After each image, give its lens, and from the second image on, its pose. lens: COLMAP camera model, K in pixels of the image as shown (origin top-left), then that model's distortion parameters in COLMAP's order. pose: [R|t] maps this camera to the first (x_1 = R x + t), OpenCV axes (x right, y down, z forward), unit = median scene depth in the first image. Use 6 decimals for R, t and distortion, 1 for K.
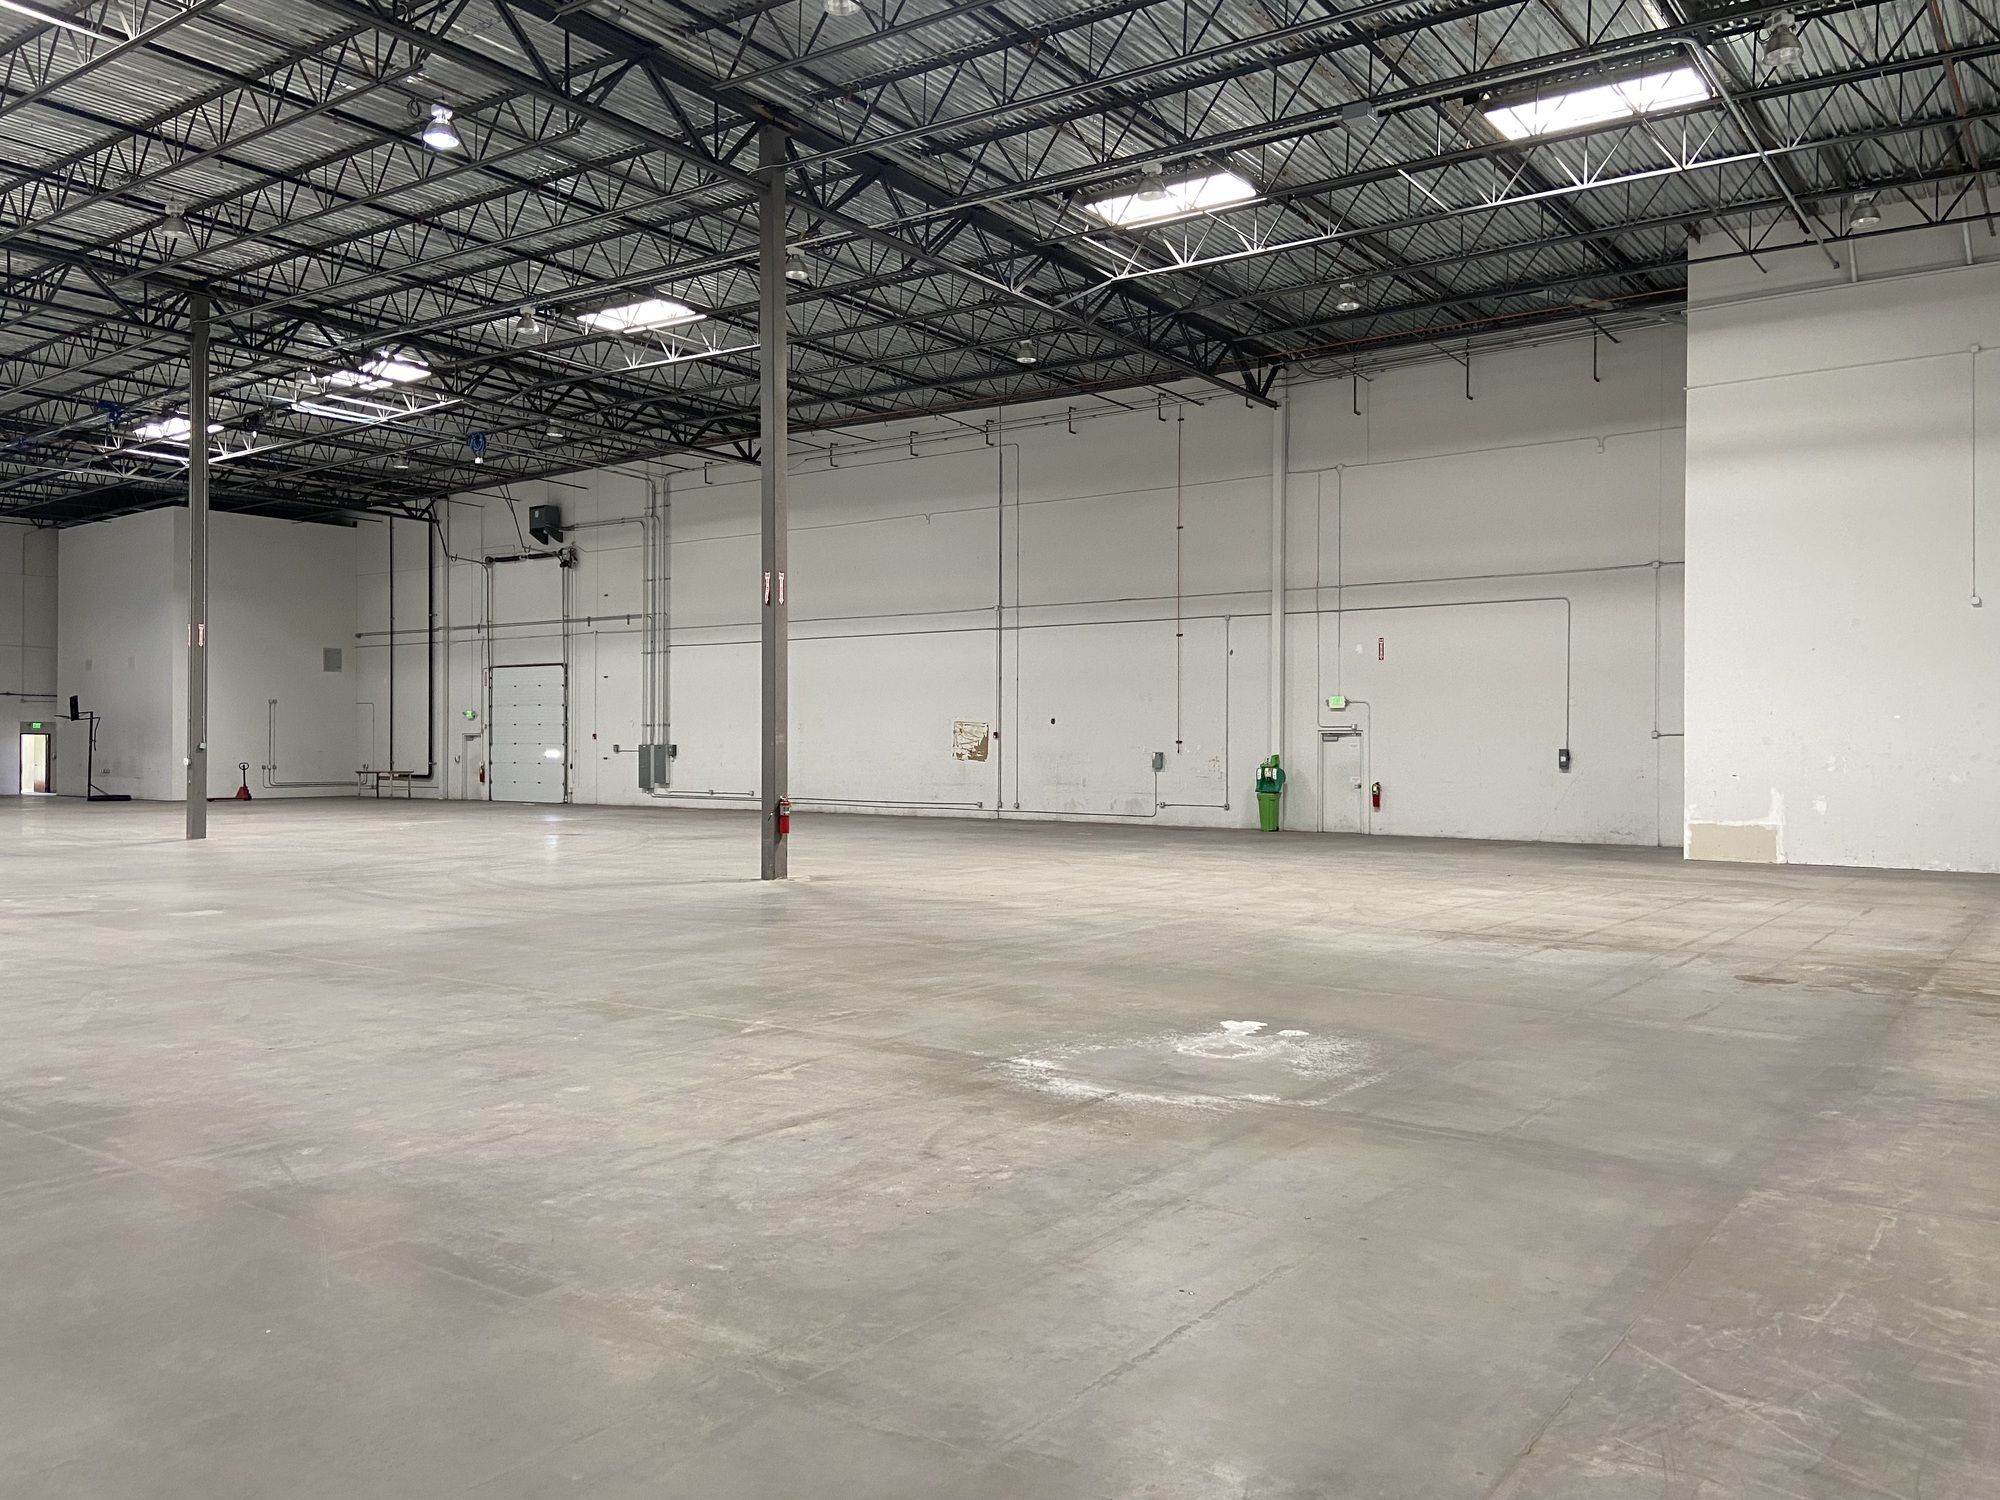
lens RADIAL K [[1482.4, 0, 1013.2], [0, 1482.4, 731.9], [0, 0, 1]] dist [0.119420, -0.152732]
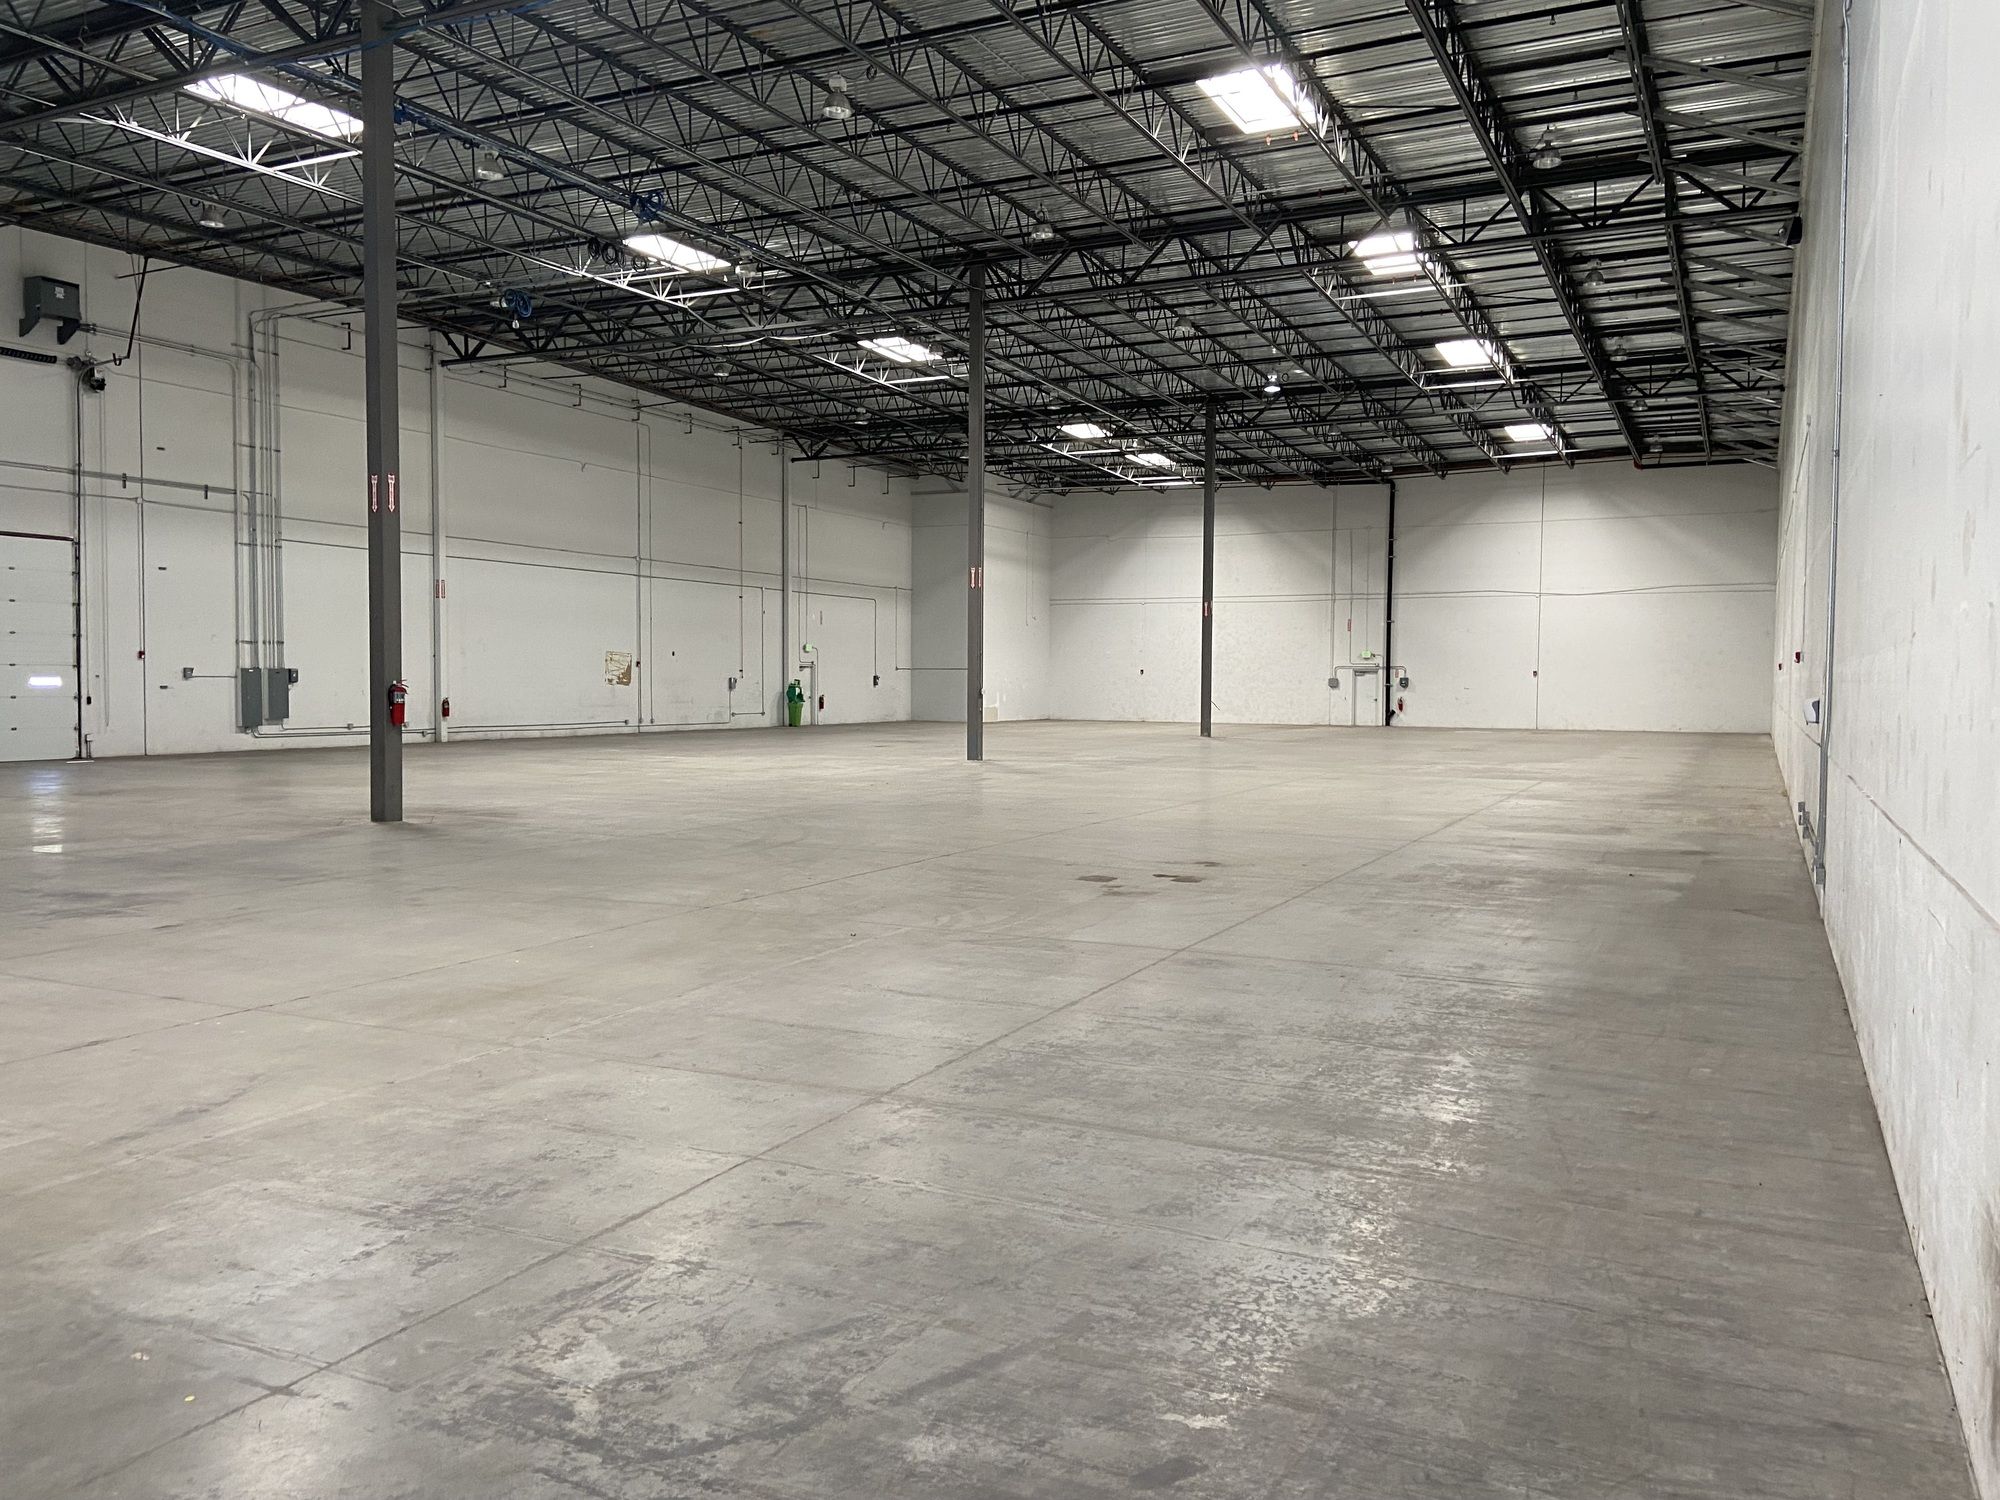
lens RADIAL K [[1482.4, 0, 1013.2], [0, 1482.4, 731.9], [0, 0, 1]] dist [0.119420, -0.152732]
pose [[-0.164586, -0.041217, 0.985501, -1.599205], [-0.018132, 0.999084, 0.038756, 0.006433], [-0.986196, -0.011491, -0.165183, 1.135181]]
